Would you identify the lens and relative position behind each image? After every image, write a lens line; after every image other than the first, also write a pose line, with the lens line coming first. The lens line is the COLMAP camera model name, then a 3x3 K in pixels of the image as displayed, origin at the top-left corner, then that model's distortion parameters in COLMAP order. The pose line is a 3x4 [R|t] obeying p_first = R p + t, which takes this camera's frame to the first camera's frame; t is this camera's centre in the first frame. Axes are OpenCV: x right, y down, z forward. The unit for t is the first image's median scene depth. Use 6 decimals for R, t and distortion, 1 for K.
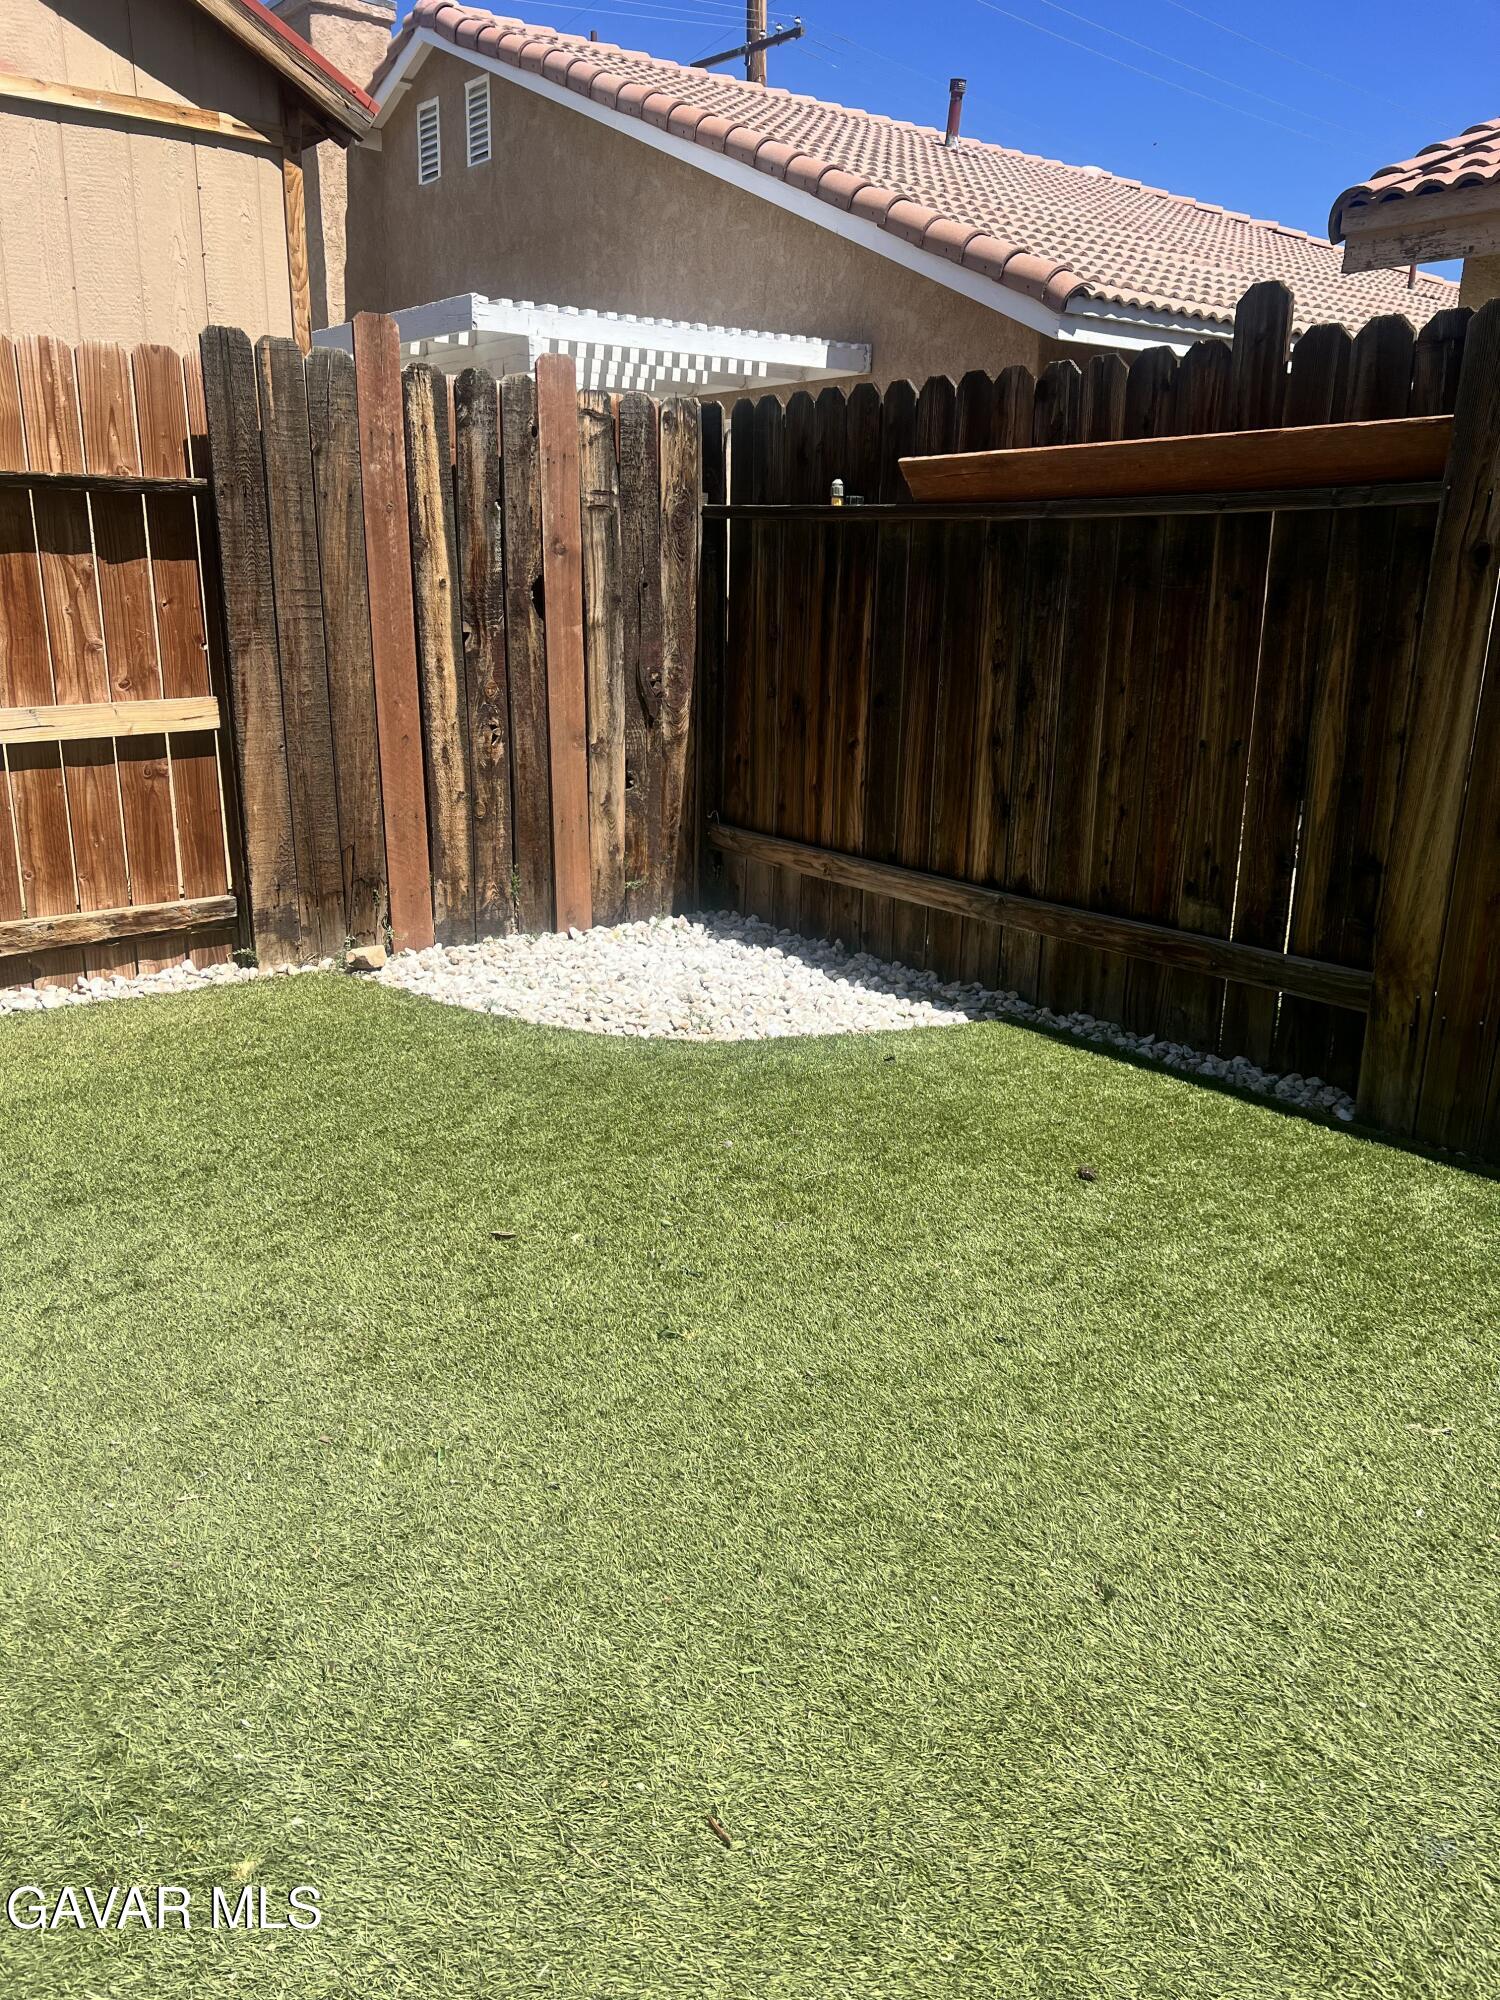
lens RADIAL K [[1504.3, 0, 720.5], [0, 1504.3, 1031.0], [0, 0, 1]] dist [0.056190, -0.070968]
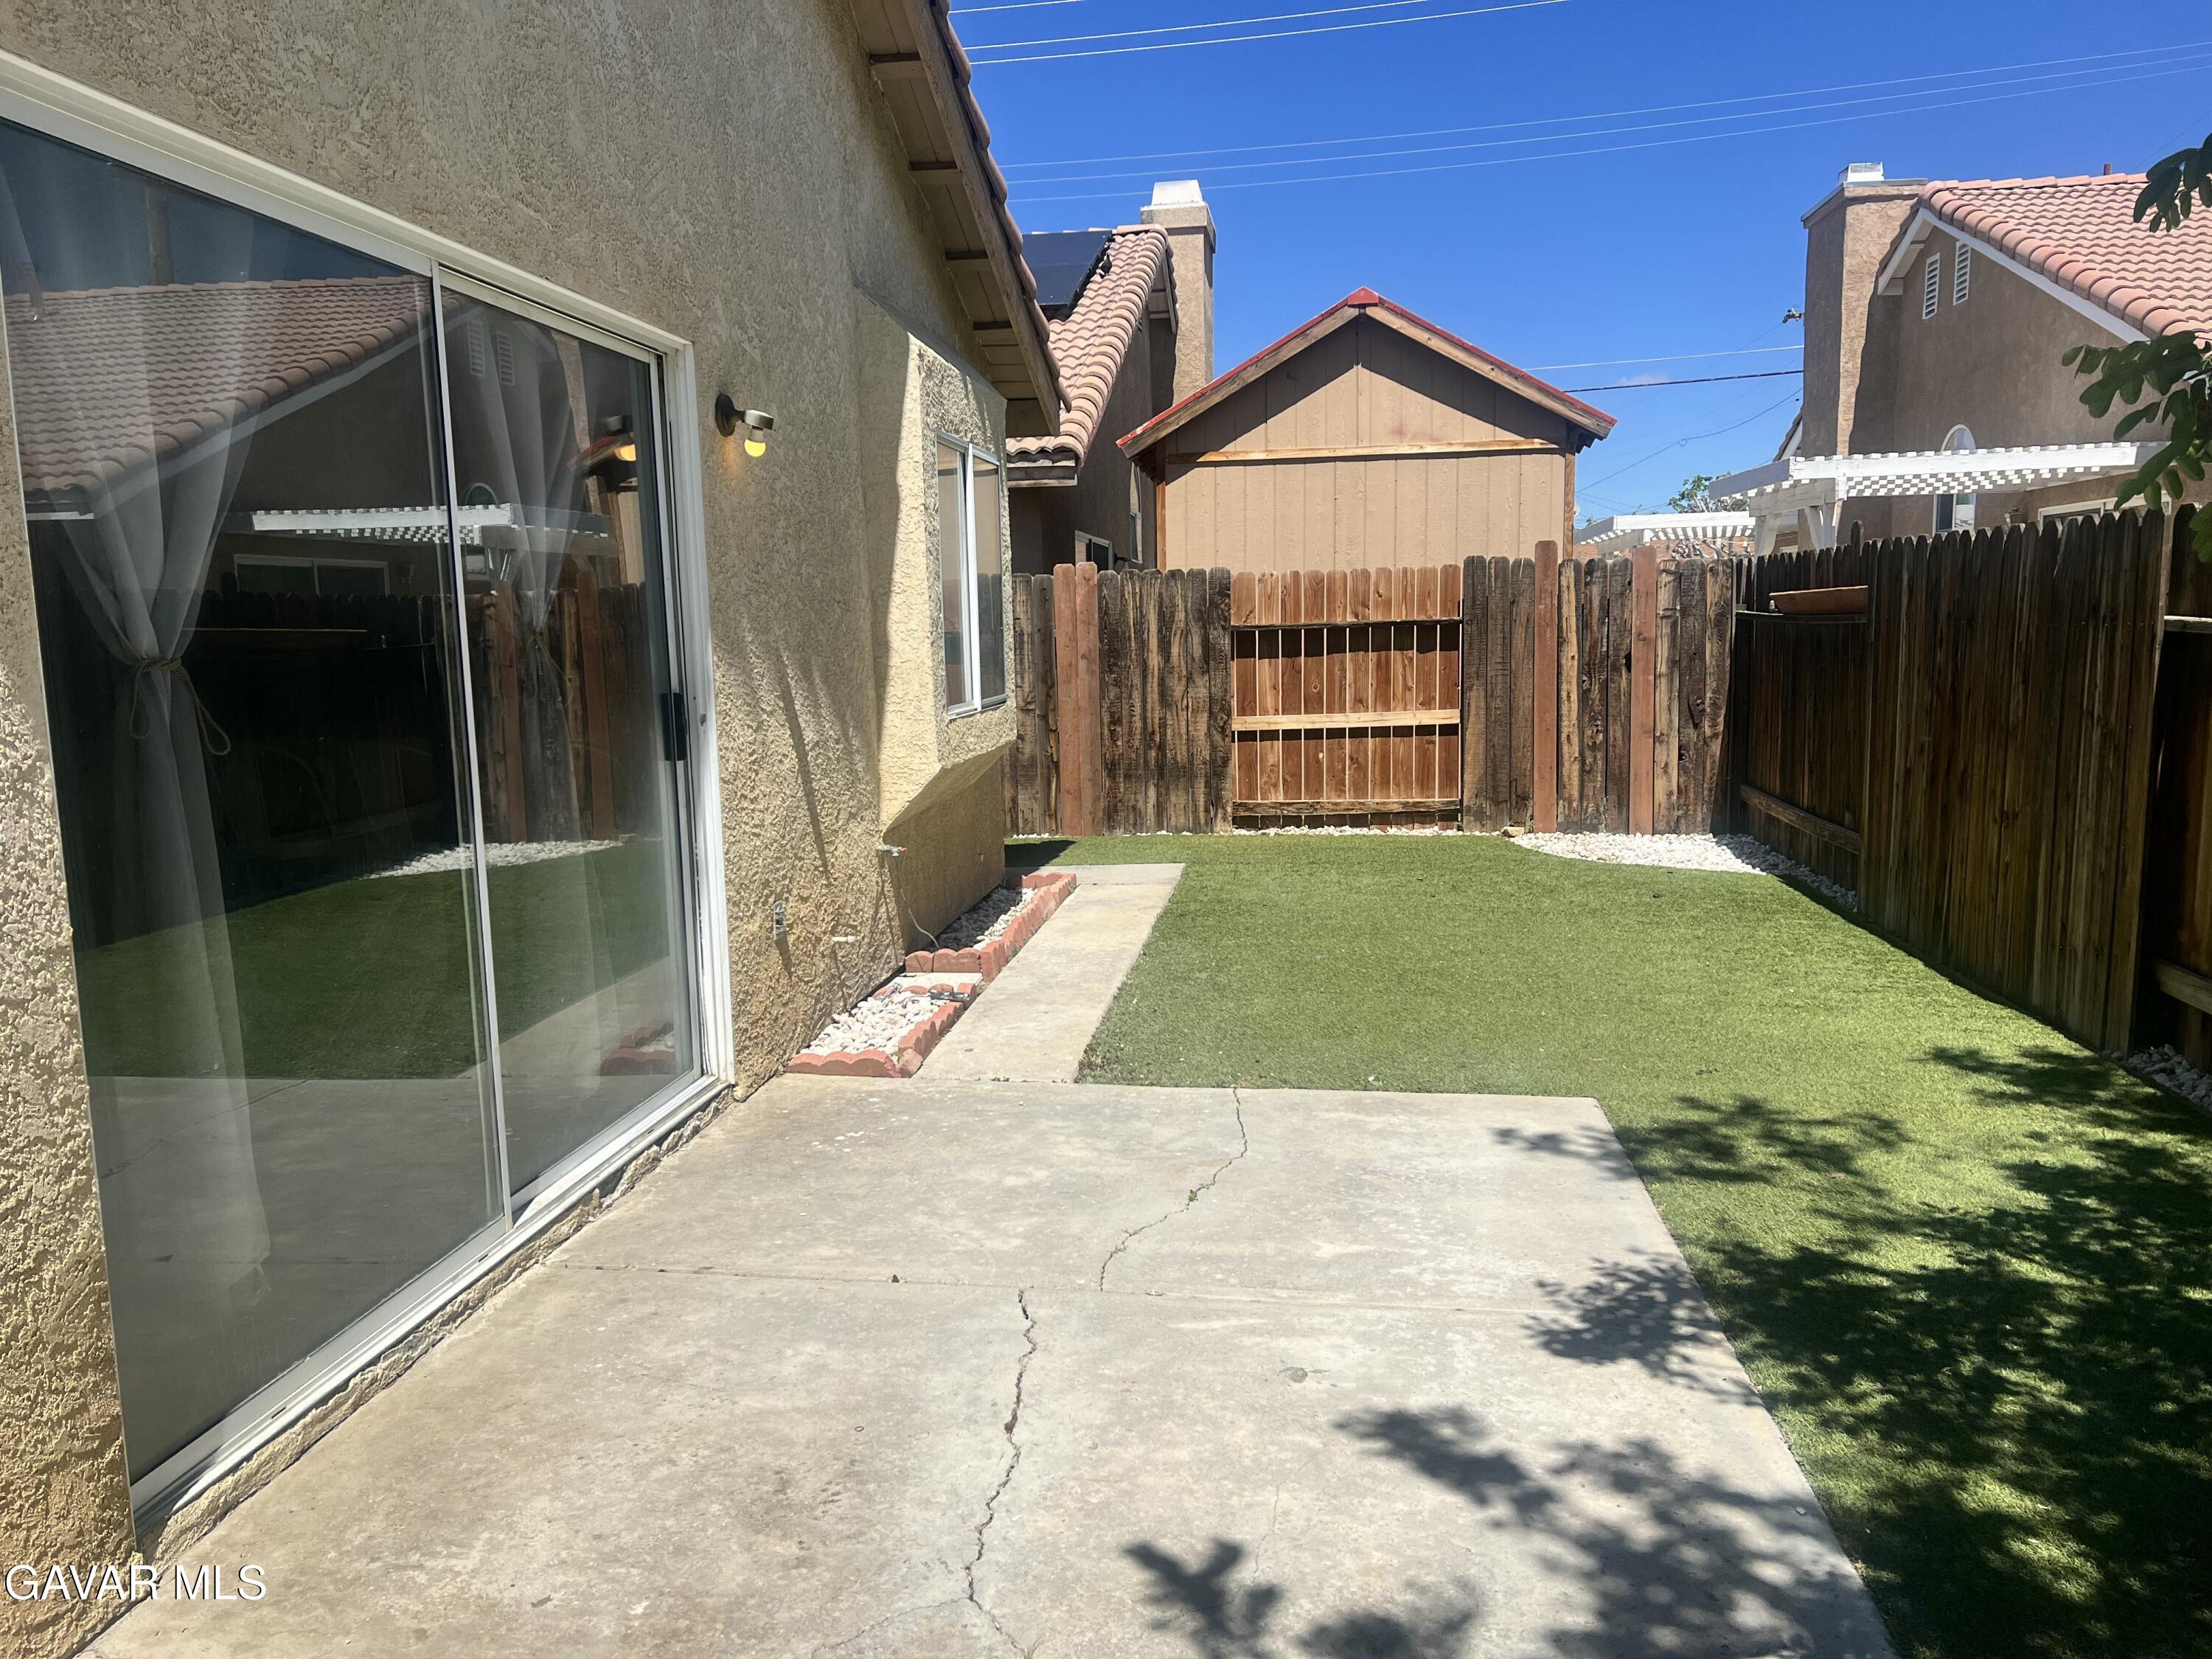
lens RADIAL K [[1663.8, 0, 1119.9], [0, 1663.8, 878.7], [0, 0, 1]] dist [0.056190, -0.070968]
pose [[0.707366, 0.078800, -0.702442, 1.001252], [-0.172634, 0.982932, -0.063578, 0.253900], [0.685442, 0.166238, 0.708896, -0.992179]]
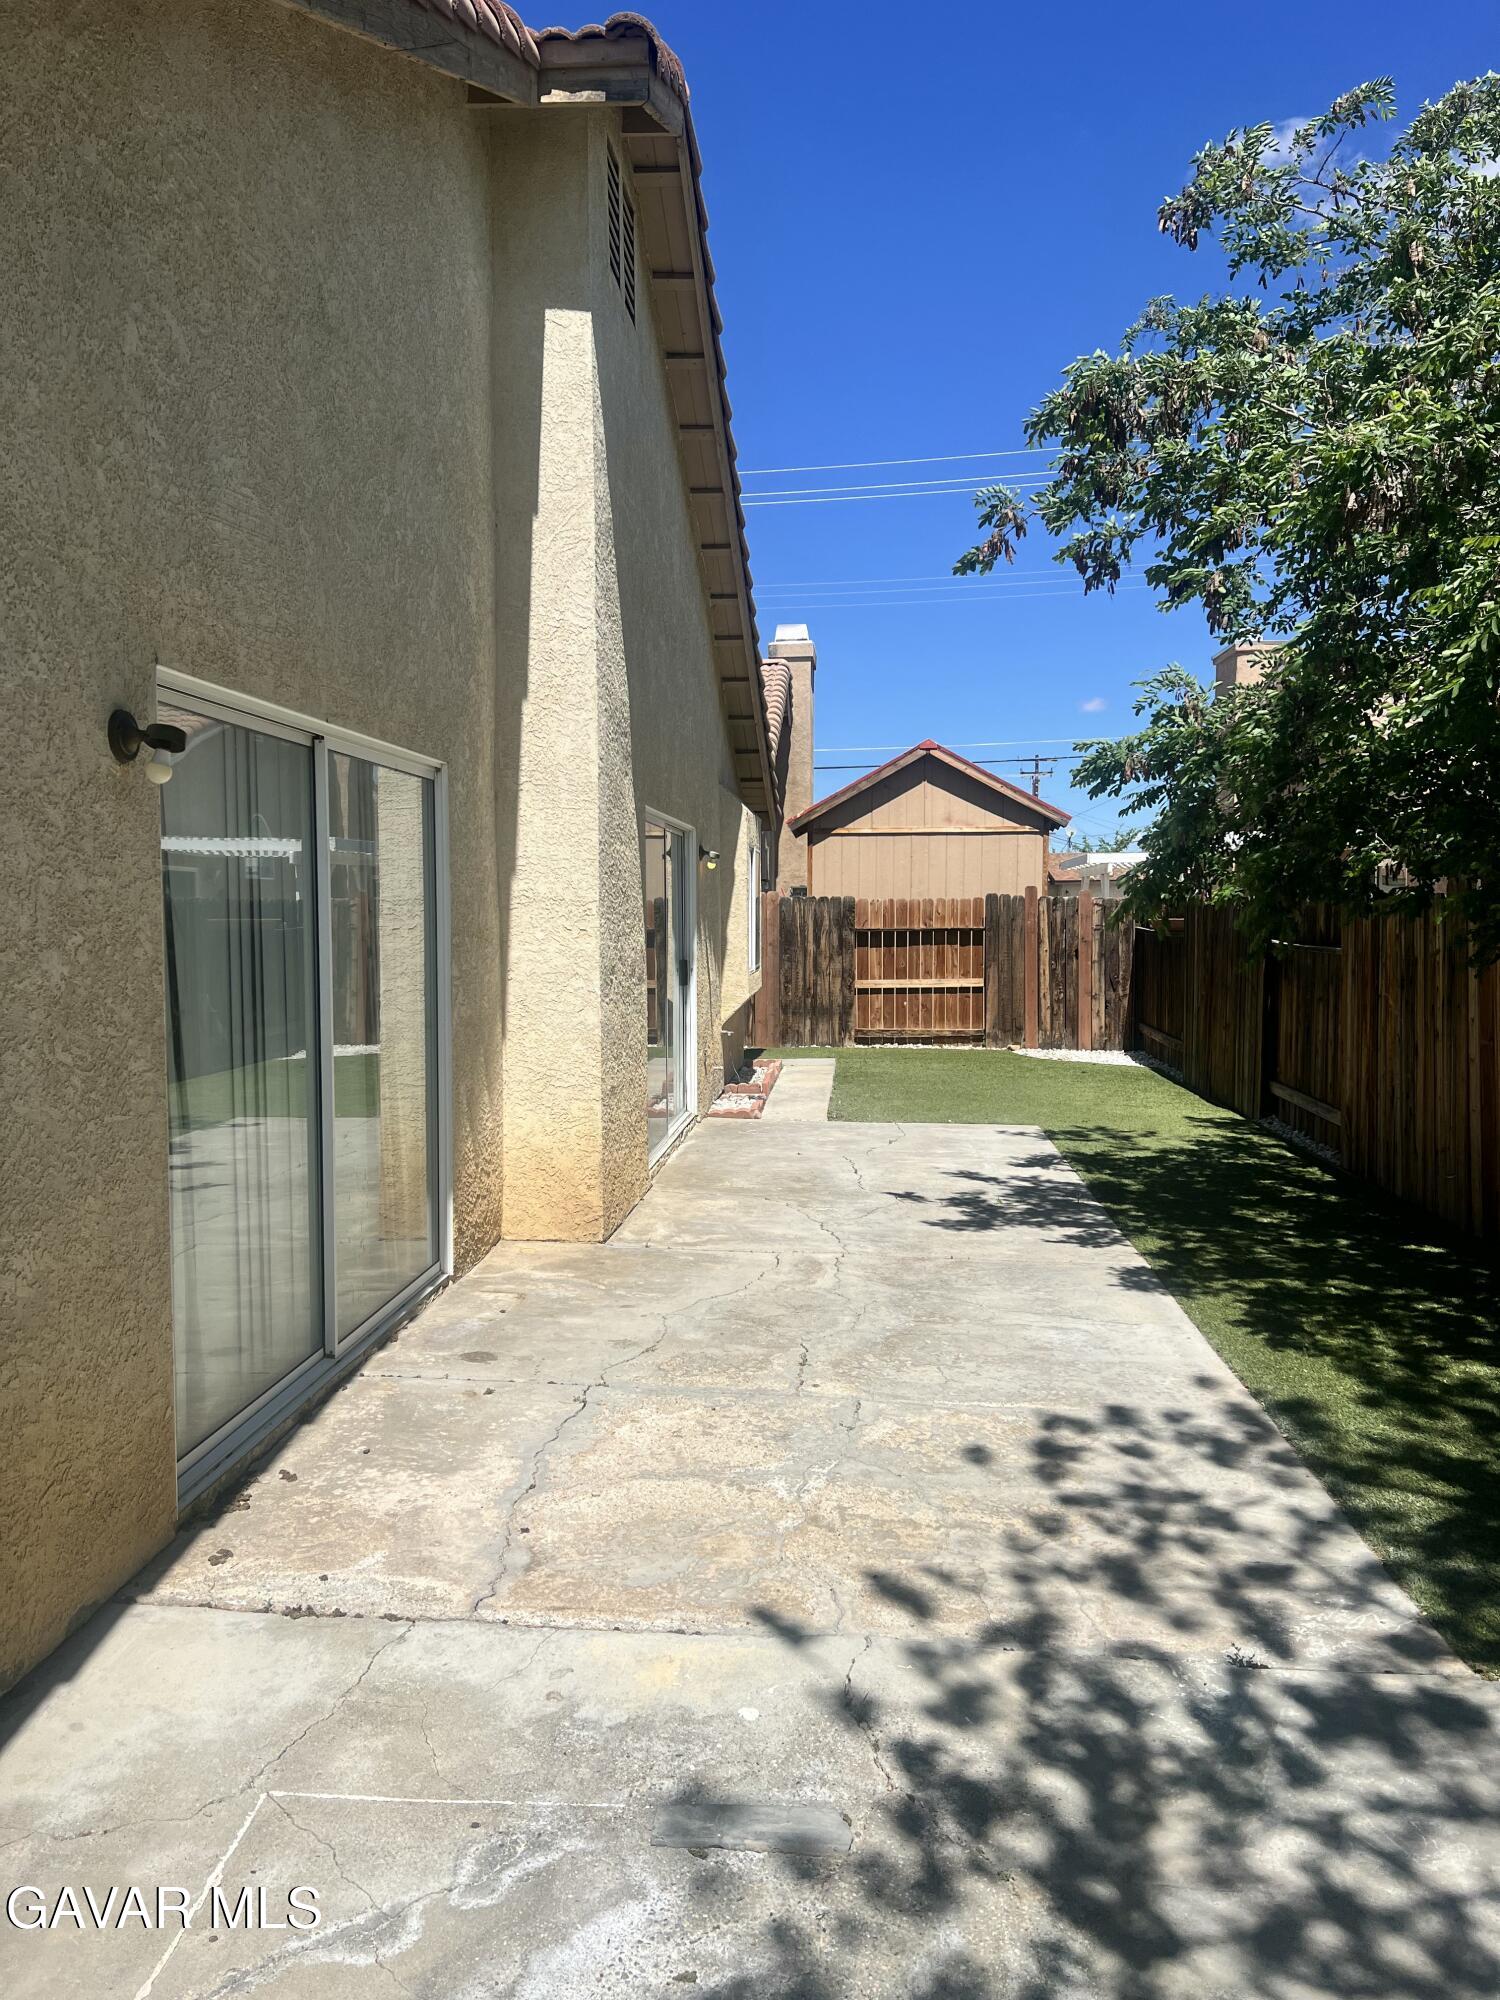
lens RADIAL K [[1504.3, 0, 744.6], [0, 1504.3, 1004.2], [0, 0, 1]] dist [0.056190, -0.070968]
pose [[0.737529, 0.028077, -0.674731, 1.751286], [-0.182684, 0.970178, -0.159316, 0.550999], [0.650136, 0.240762, 0.720664, -2.094182]]
